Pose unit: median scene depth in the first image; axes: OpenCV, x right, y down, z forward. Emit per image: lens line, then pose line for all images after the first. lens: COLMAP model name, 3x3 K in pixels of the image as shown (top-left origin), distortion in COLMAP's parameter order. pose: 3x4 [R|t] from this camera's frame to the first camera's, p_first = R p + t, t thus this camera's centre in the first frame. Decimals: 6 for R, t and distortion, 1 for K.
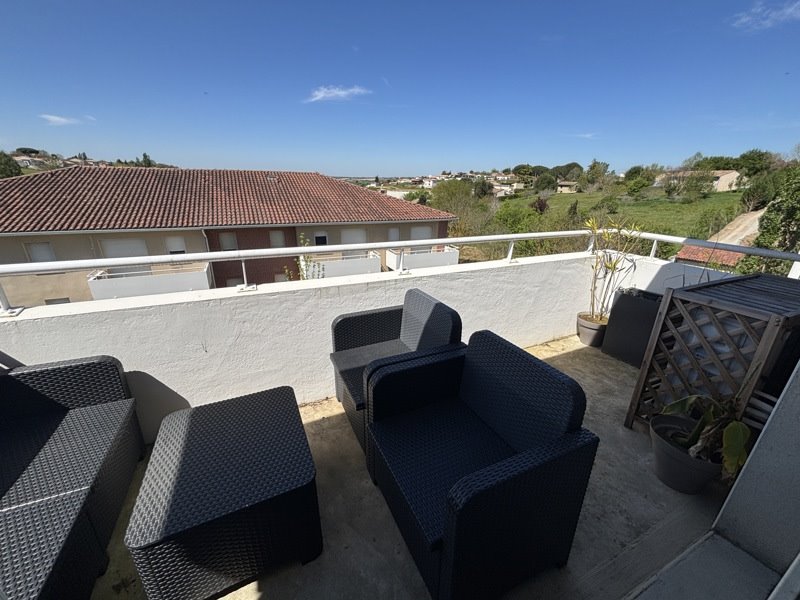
lens RADIAL K [[321.6, 0, 399.8], [0, 321.6, 300.7], [0, 0, 1]] dist [-0.013609, -0.000596]
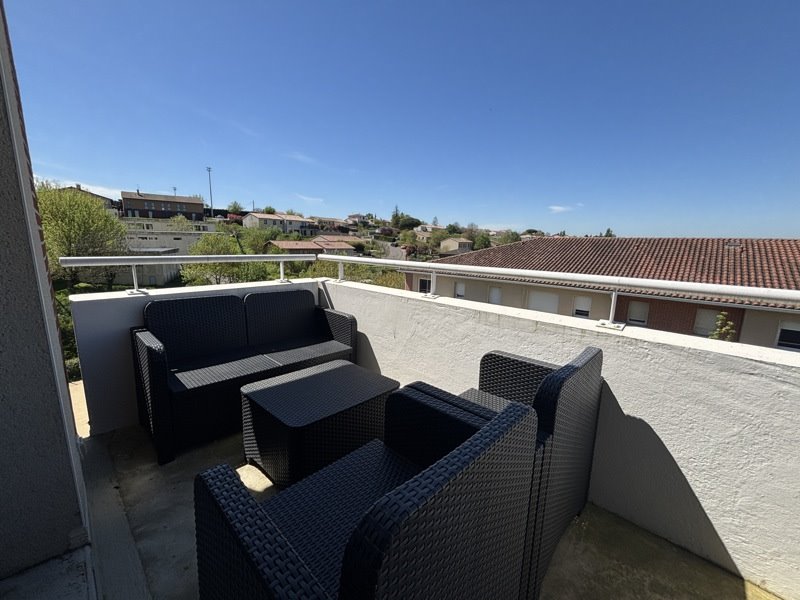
lens RADIAL K [[321.6, 0, 397.7], [0, 321.6, 300.6], [0, 0, 1]] dist [-0.013609, -0.000596]
pose [[0.347824, 0.146565, -0.926033, 0.460407], [-0.339774, 0.940268, 0.021197, -0.006725], [0.873826, 0.307269, 0.376847, 0.411472]]
